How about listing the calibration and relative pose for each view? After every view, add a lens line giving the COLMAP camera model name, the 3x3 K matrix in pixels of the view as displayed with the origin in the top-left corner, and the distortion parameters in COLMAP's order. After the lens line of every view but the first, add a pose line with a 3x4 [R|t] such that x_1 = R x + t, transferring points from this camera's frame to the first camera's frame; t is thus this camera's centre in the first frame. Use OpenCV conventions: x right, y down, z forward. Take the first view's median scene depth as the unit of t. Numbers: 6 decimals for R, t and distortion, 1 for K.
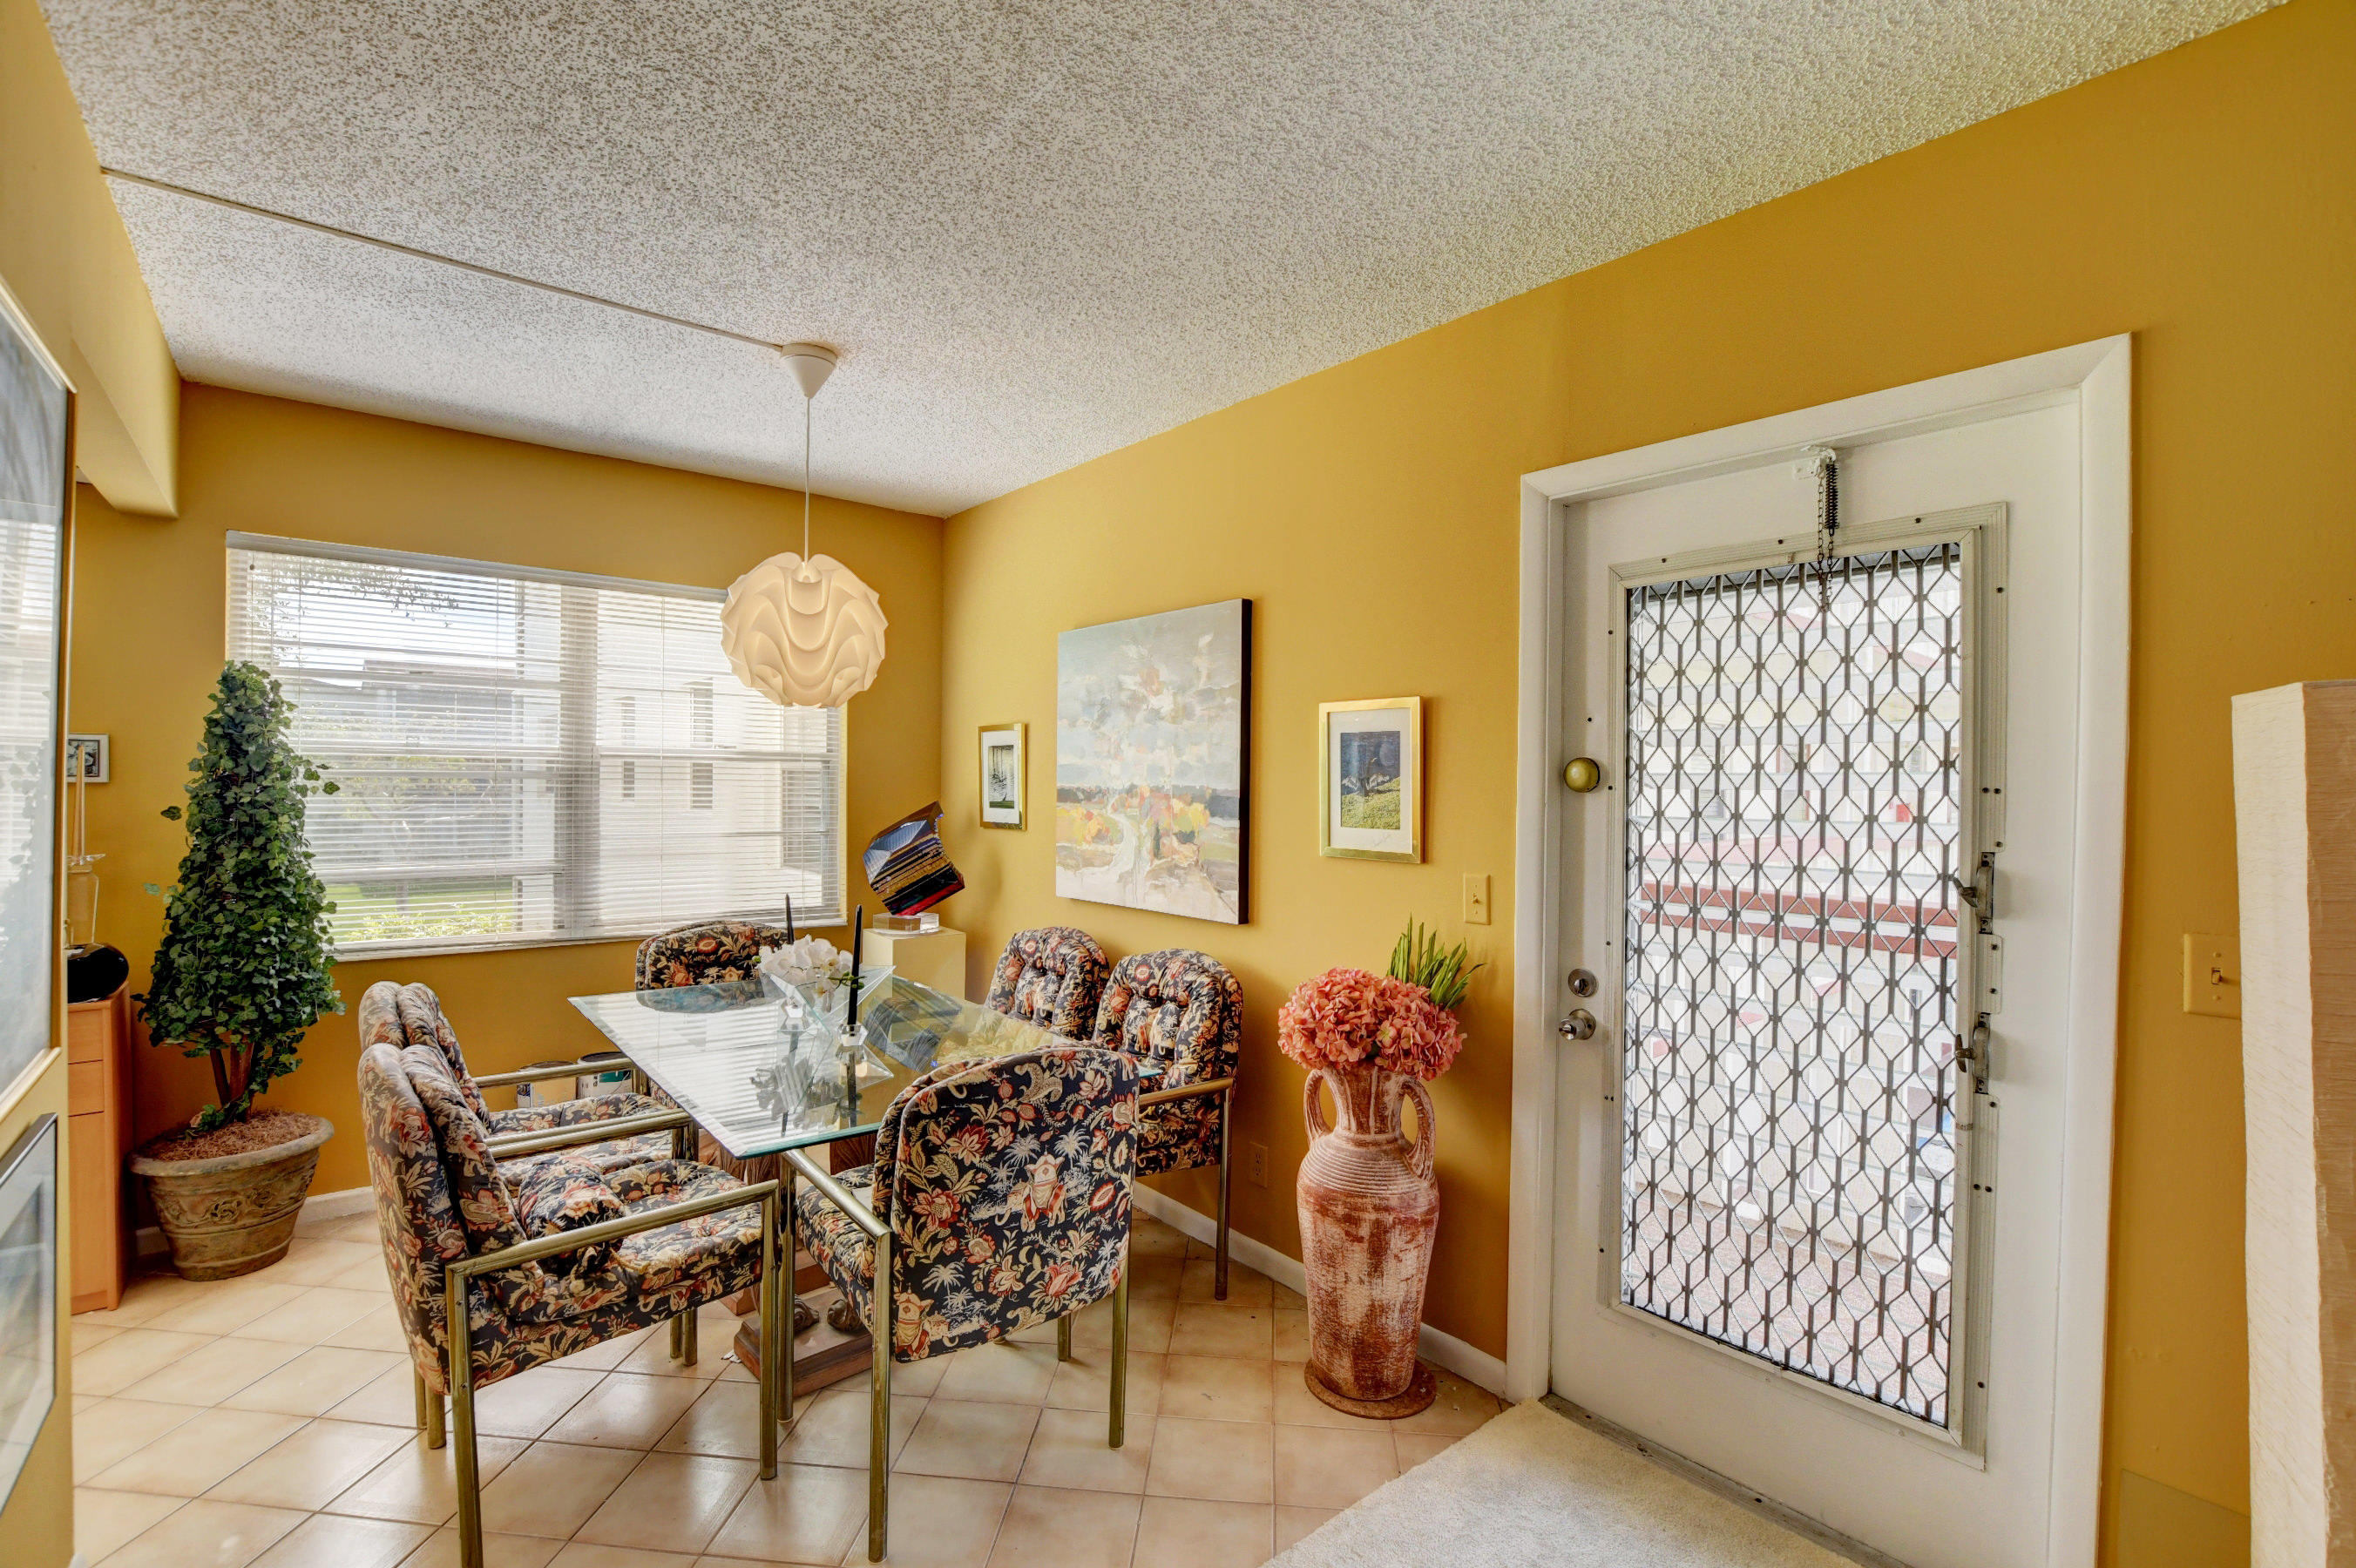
lens RADIAL K [[1043.6, 0, 1172.0], [0, 1043.6, 791.3], [0, 0, 1]] dist [-0.030326, 0.000094]
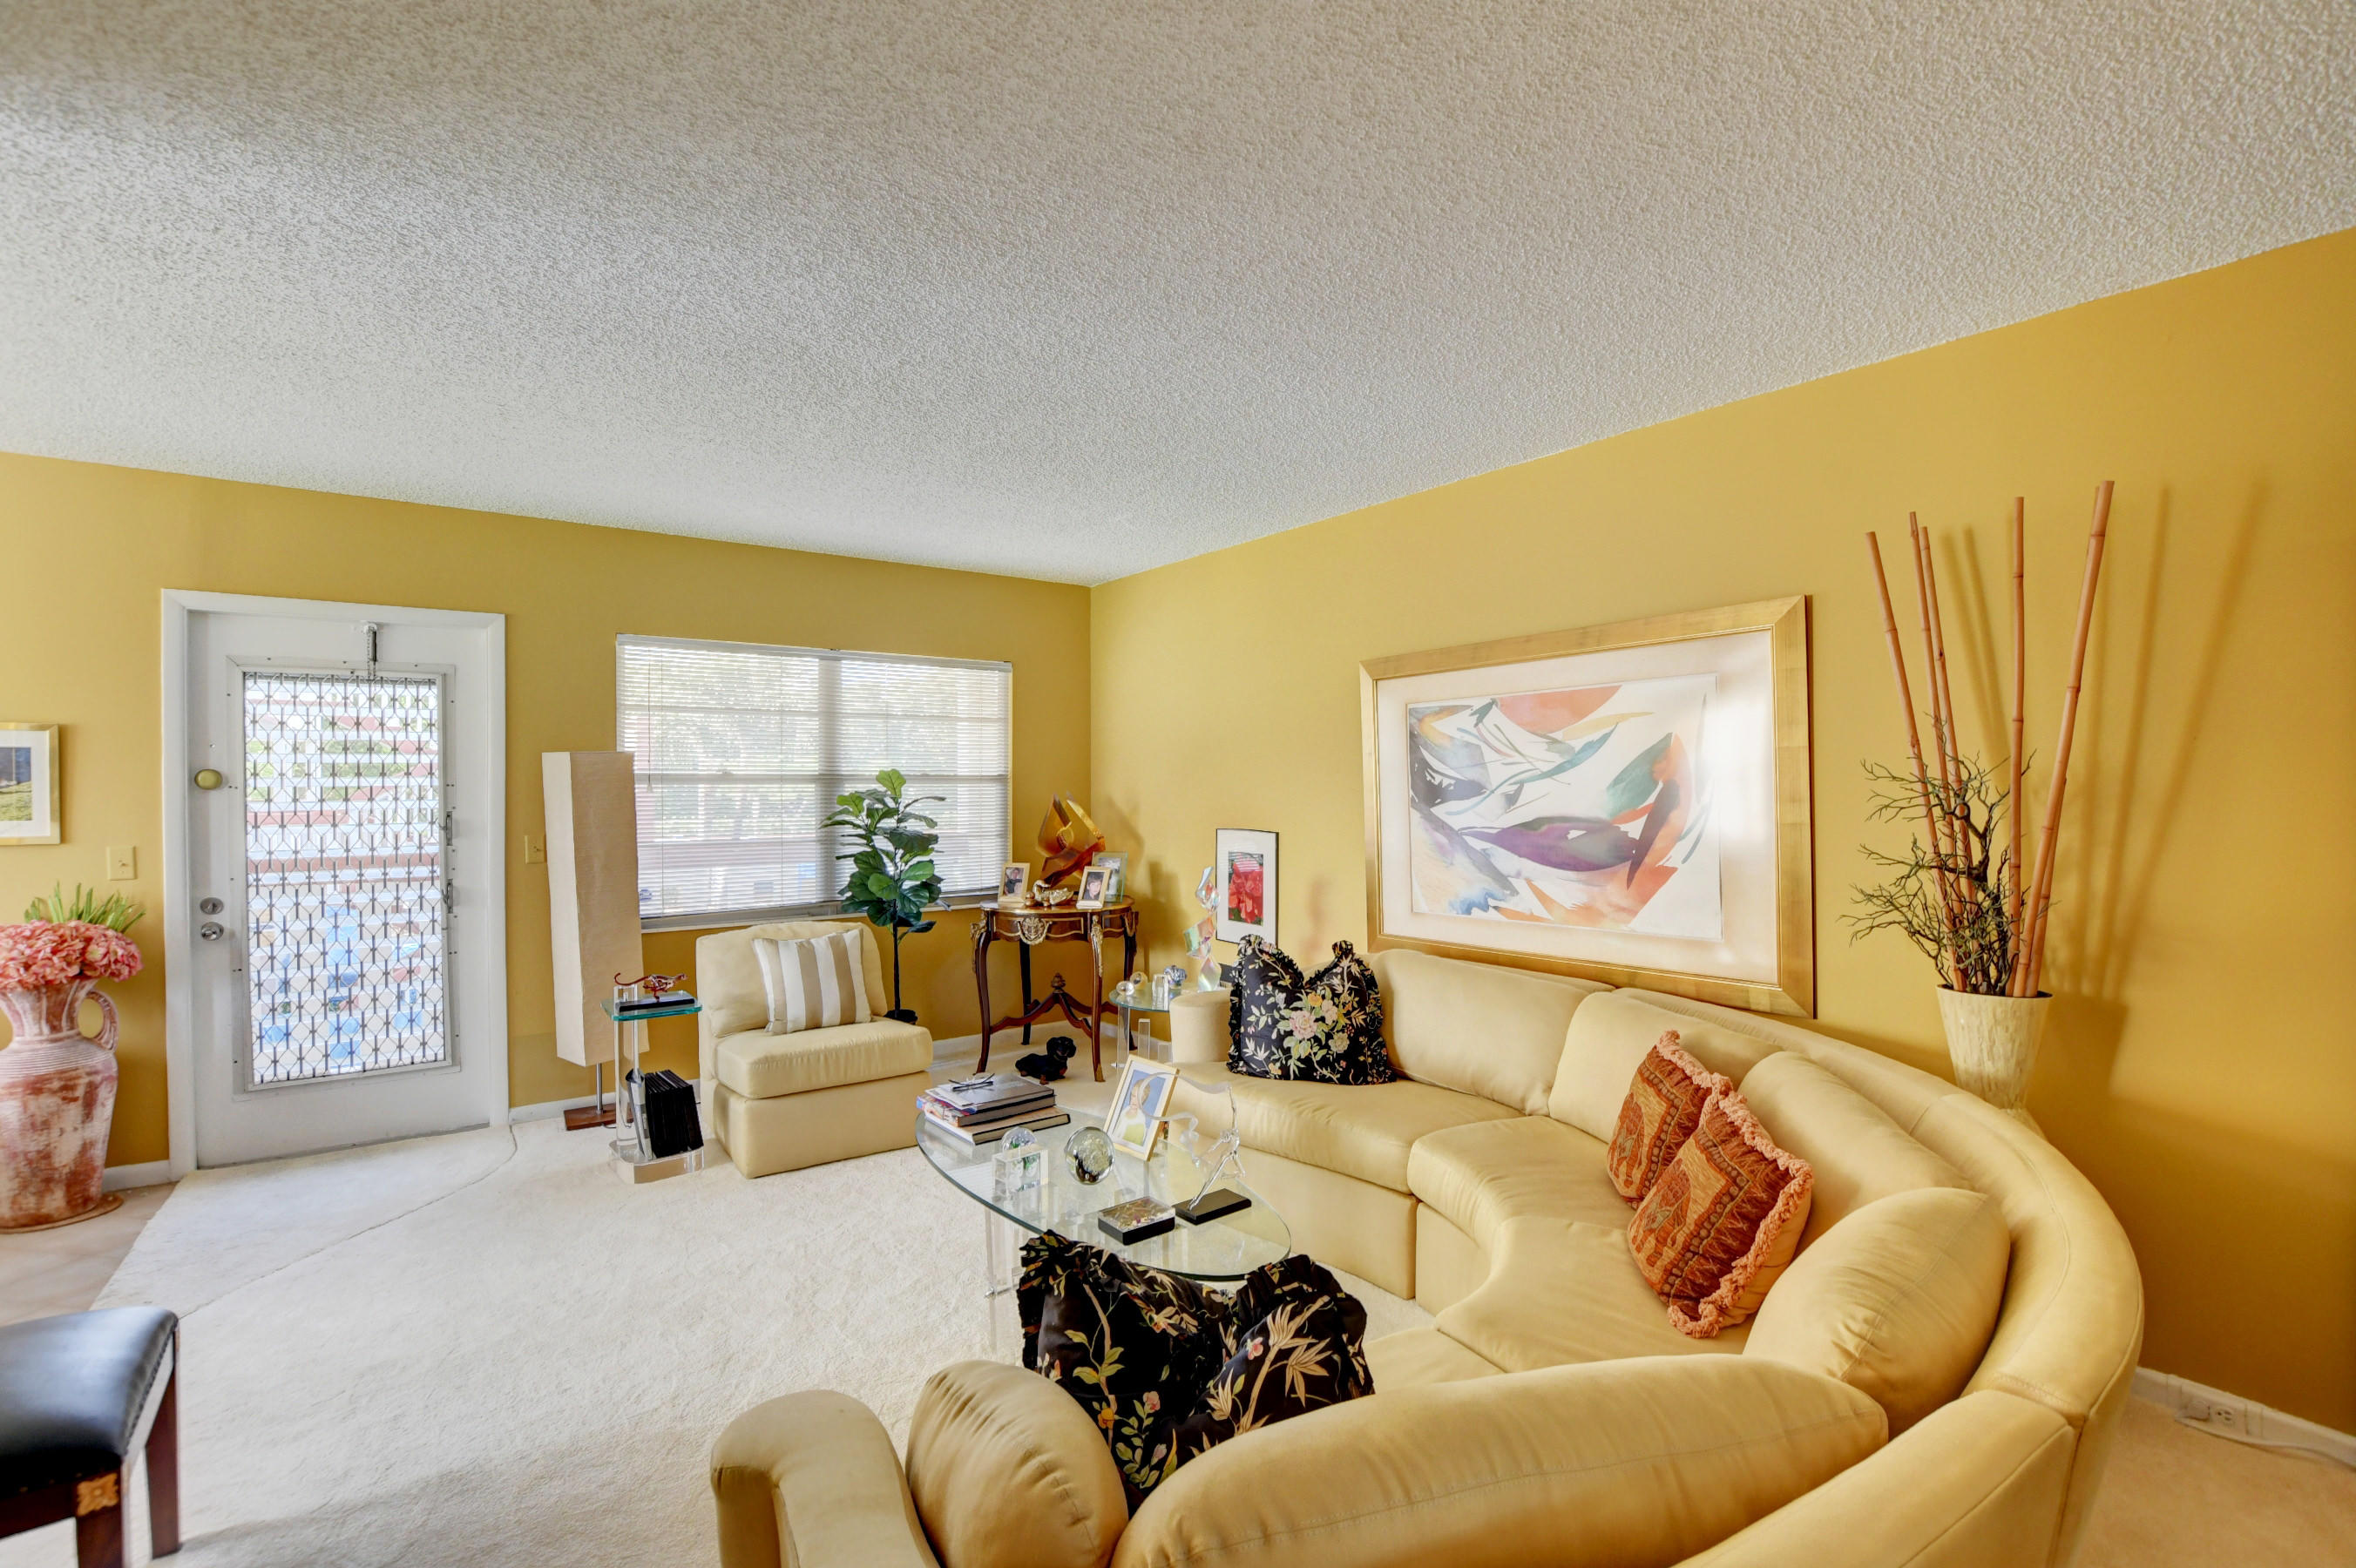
lens RADIAL K [[1066.1, 0, 1208.1], [0, 1066.1, 785.2], [0, 0, 1]] dist [-0.027696, 0.000628]
pose [[0.057535, -0.017558, 0.998189, -1.122600], [0.013115, 0.999772, 0.016830, -0.012956], [-0.998257, 0.012123, 0.057752, -0.656097]]
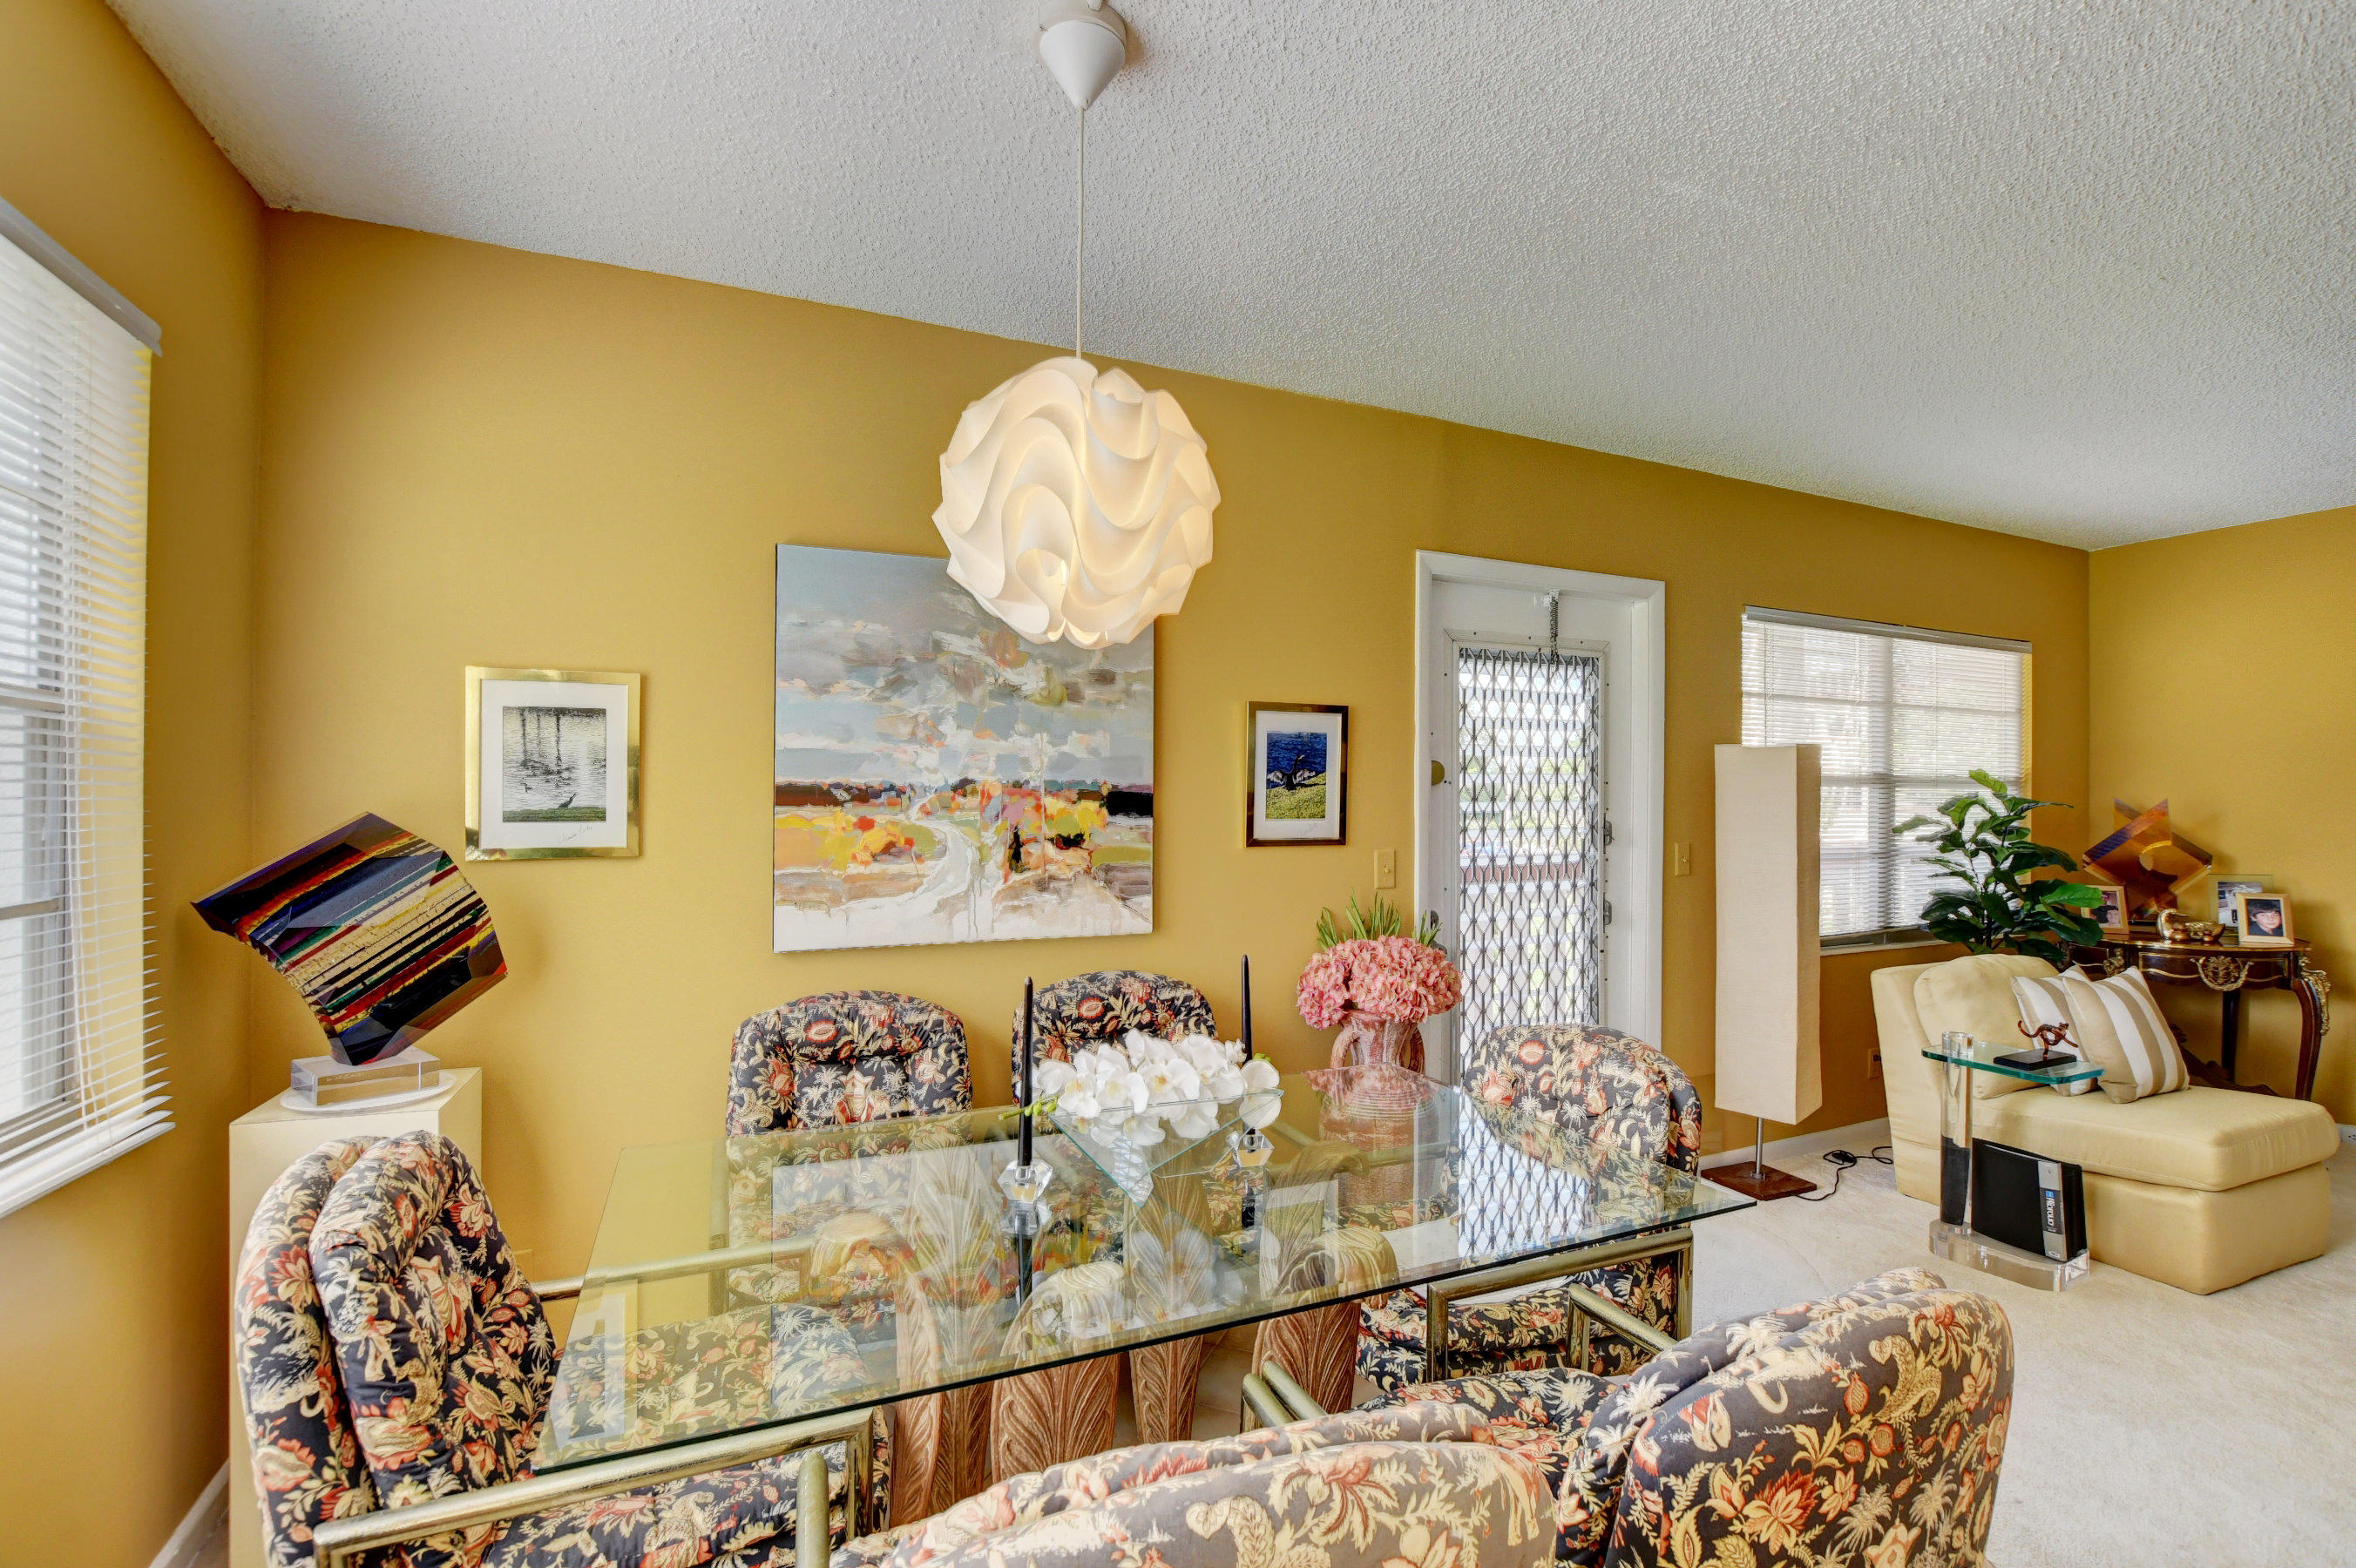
lens RADIAL K [[1043.6, 0, 1172.0], [0, 1043.6, 791.3], [0, 0, 1]] dist [-0.030326, 0.000094]
pose [[0.277860, -0.004314, 0.960612, -1.031240], [0.008169, 0.999964, 0.002128, 0.002697], [-0.960587, 0.007256, 0.277886, 0.916149]]
